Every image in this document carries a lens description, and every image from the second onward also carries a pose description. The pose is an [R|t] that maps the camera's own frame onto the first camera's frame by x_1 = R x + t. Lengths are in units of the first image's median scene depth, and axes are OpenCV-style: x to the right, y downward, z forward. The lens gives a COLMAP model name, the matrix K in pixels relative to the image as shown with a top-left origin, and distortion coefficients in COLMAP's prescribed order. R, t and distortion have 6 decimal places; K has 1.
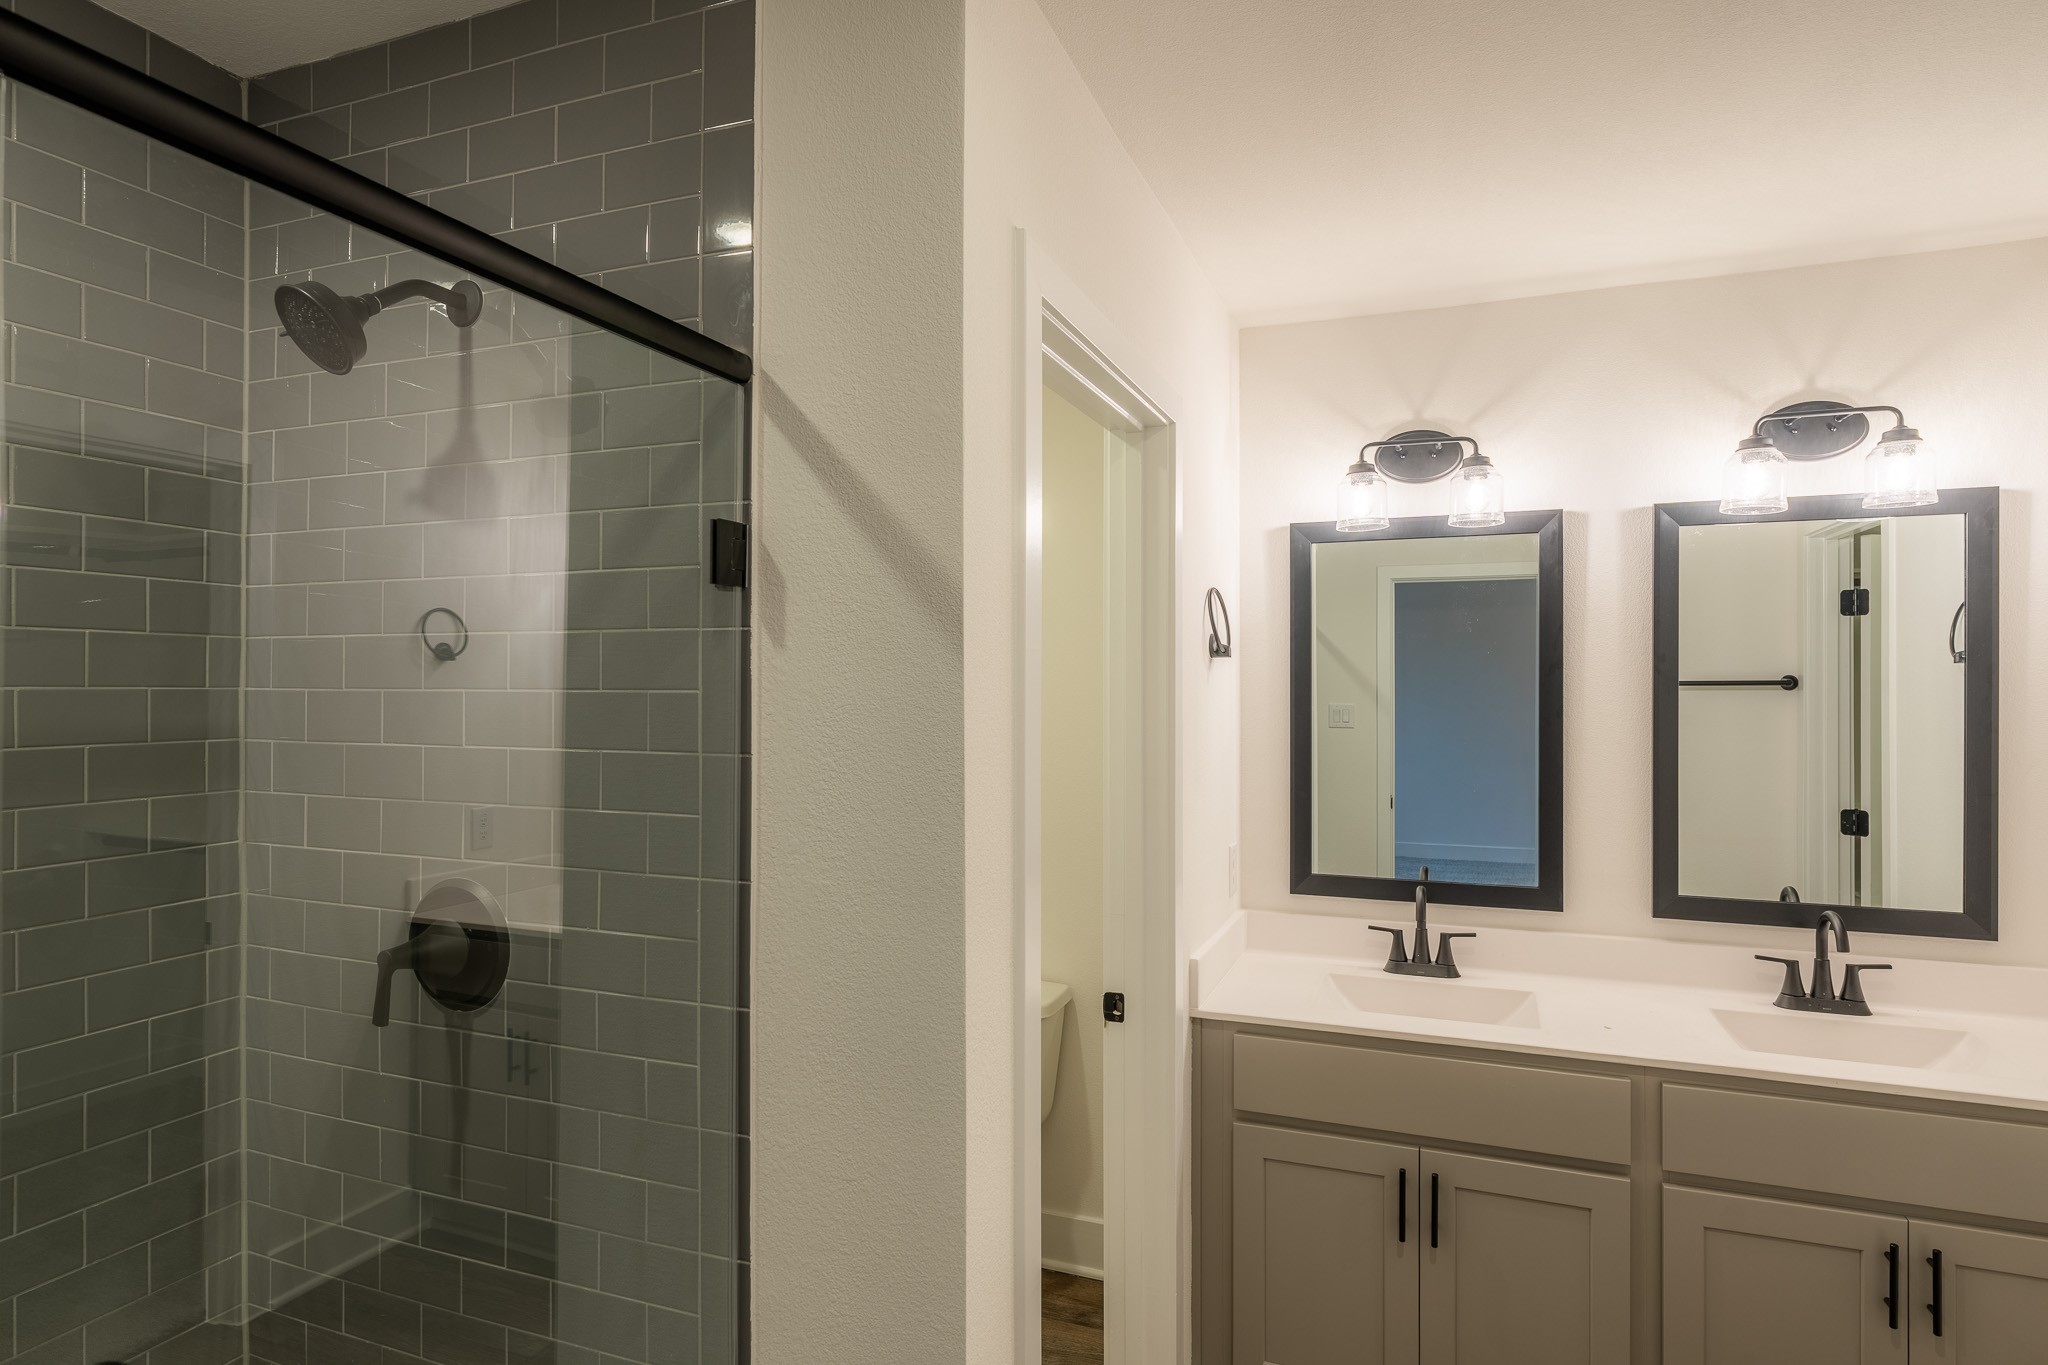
lens RADIAL K [[1115.3, 0, 1022.9], [0, 1115.3, 681.9], [0, 0, 1]] dist [0.003027, -0.001733]
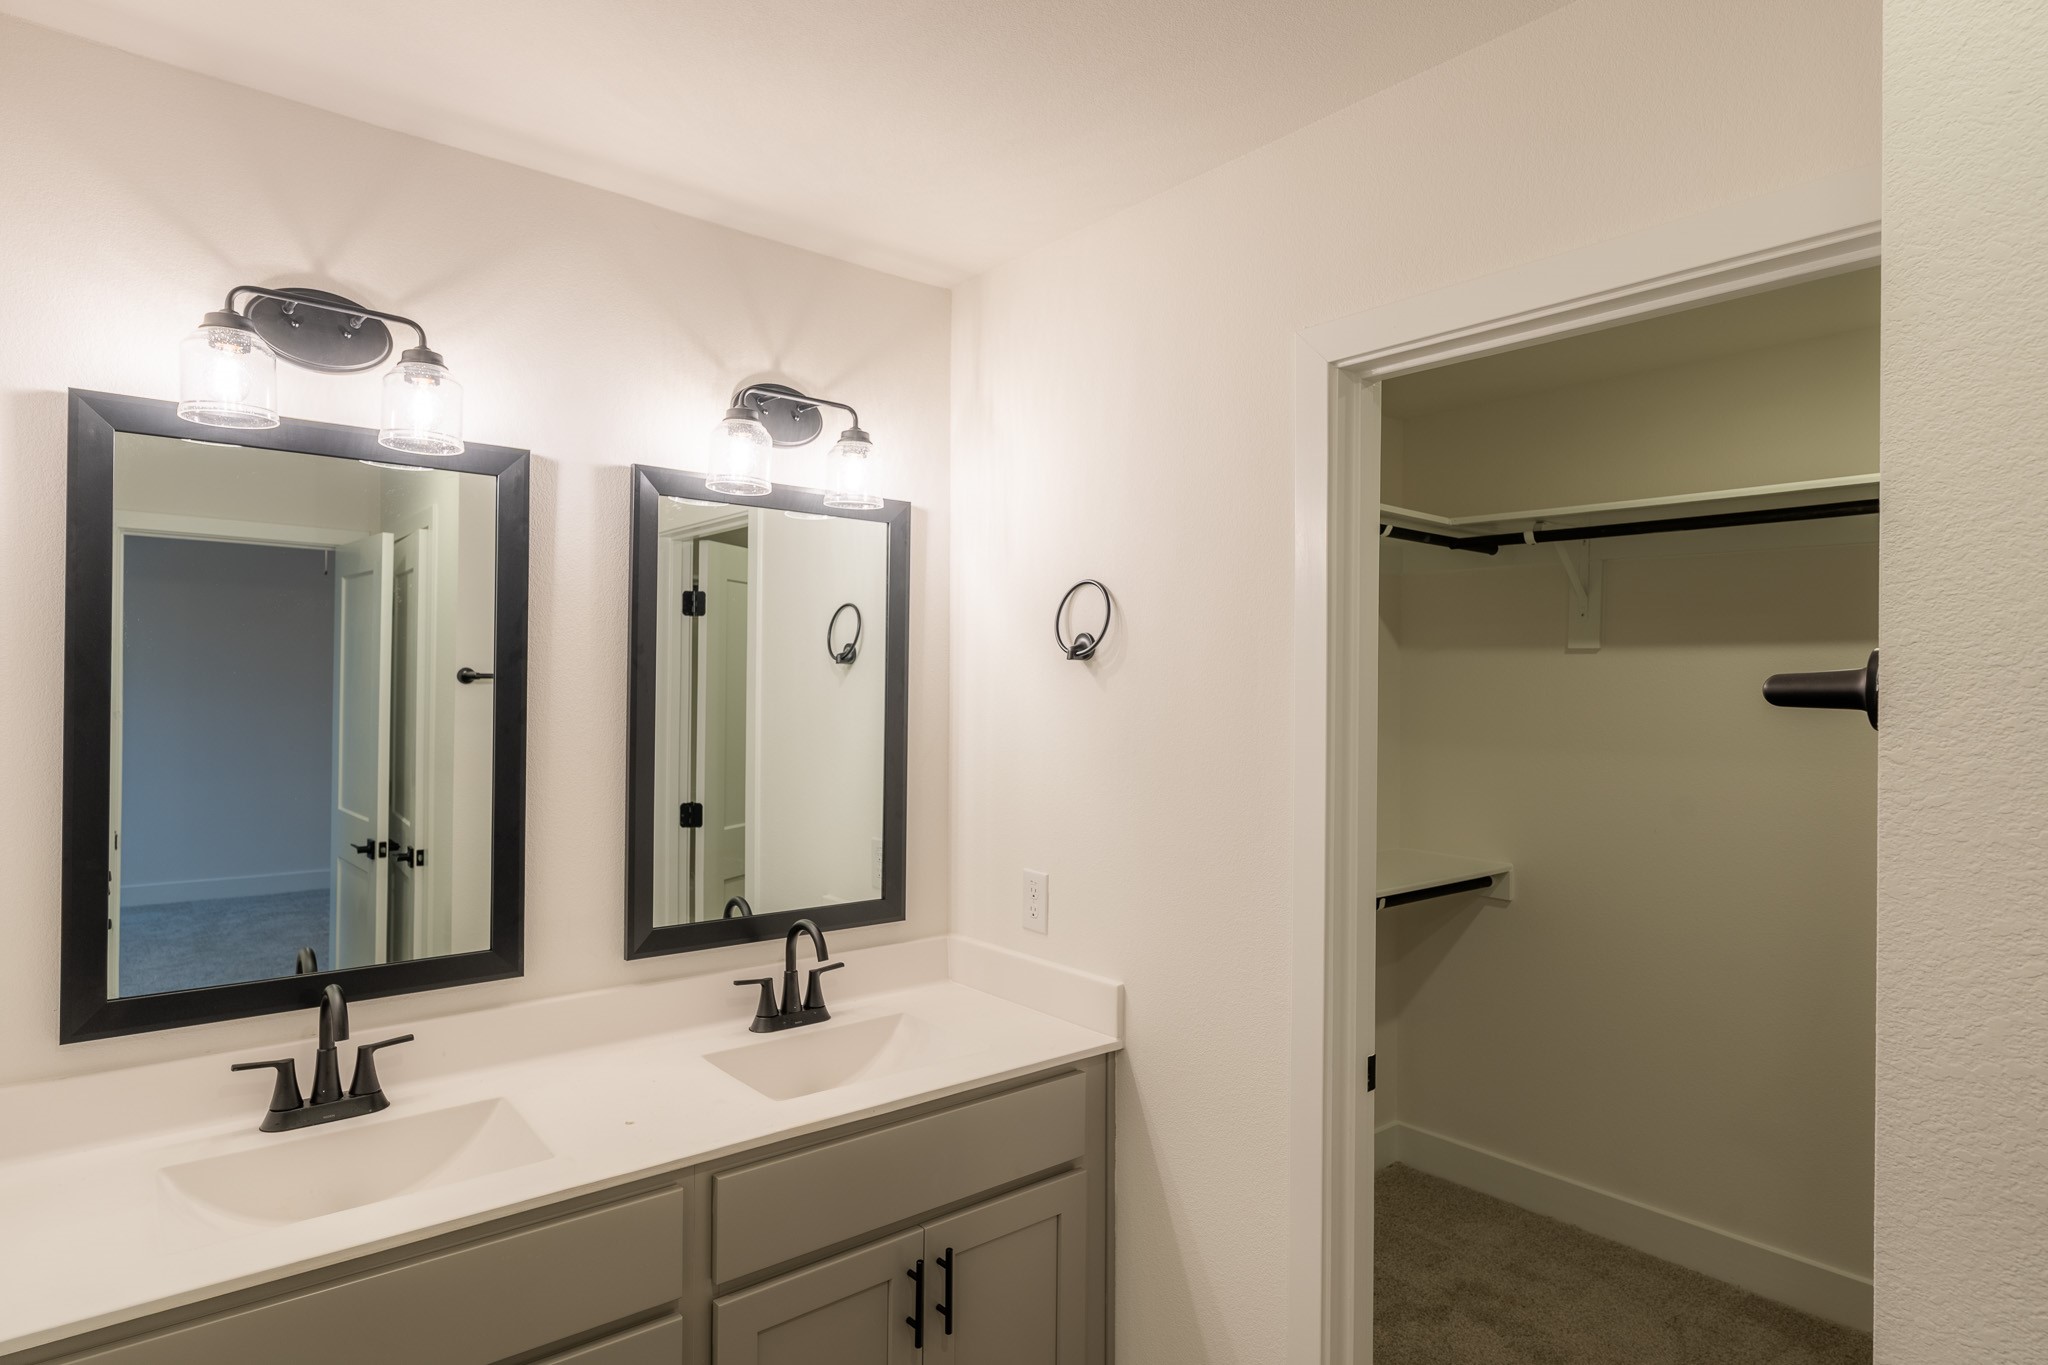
lens RADIAL K [[1115.3, 0, 1024.7], [0, 1115.3, 682.2], [0, 0, 1]] dist [0.003027, -0.001733]
pose [[0.489058, 0.009540, 0.872199, -0.016880], [-0.012561, 0.999914, -0.003894, 0.003517], [-0.872161, -0.009051, 0.489136, 0.327615]]
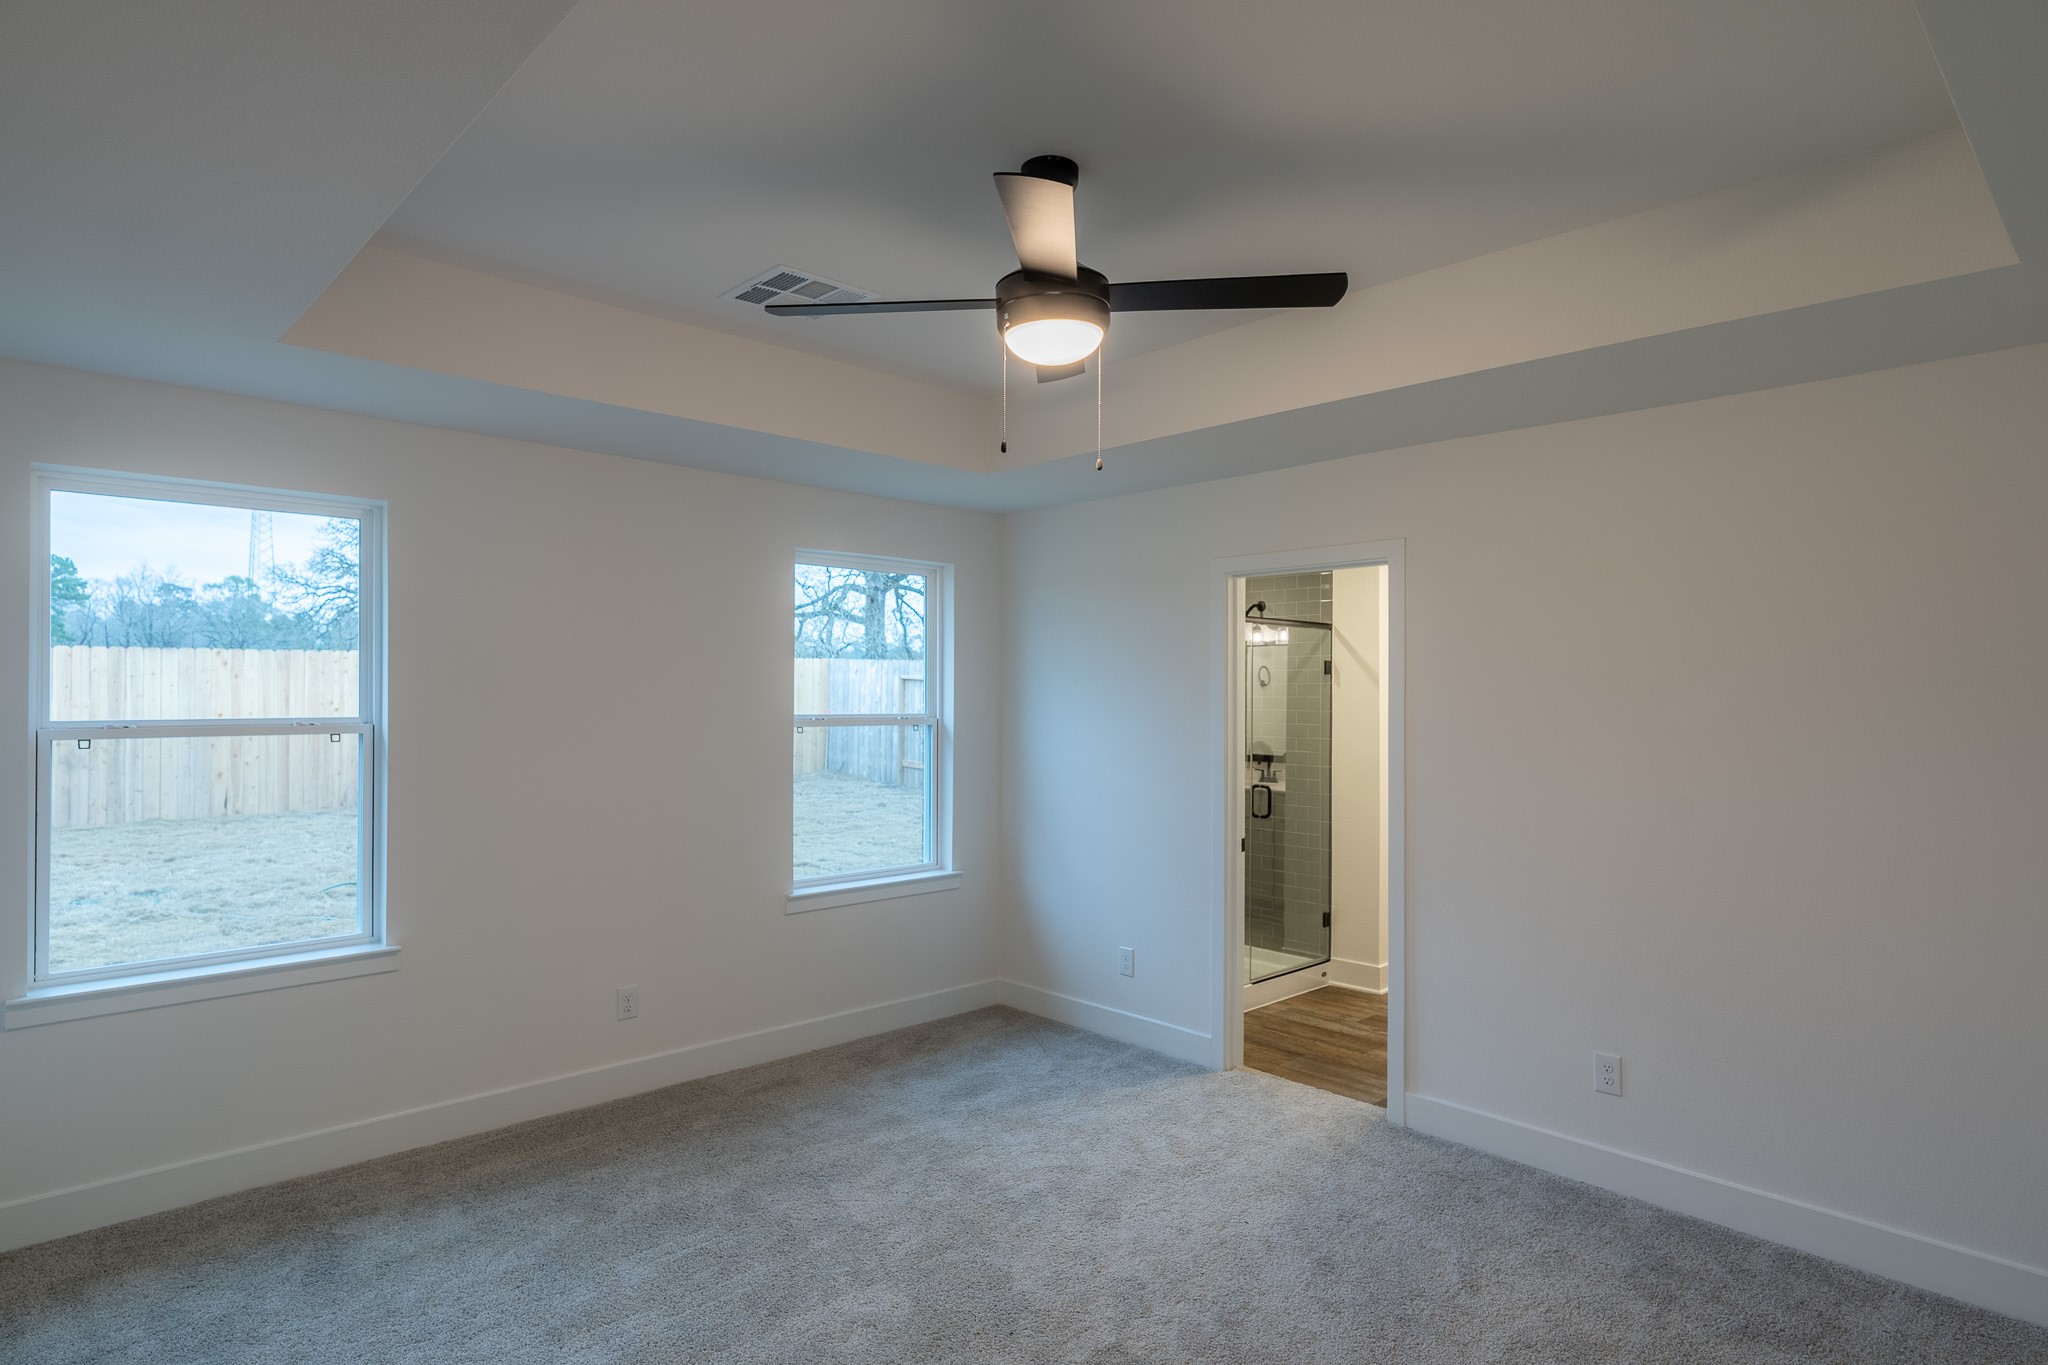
lens RADIAL K [[1115.3, 0, 1022.2], [0, 1115.3, 688.7], [0, 0, 1]] dist [0.003027, -0.001733]
pose [[0.914332, -0.007064, -0.404903, 0.469615], [0.003666, 0.999951, -0.009167, 0.012690], [0.404948, 0.006897, 0.914314, -3.898077]]
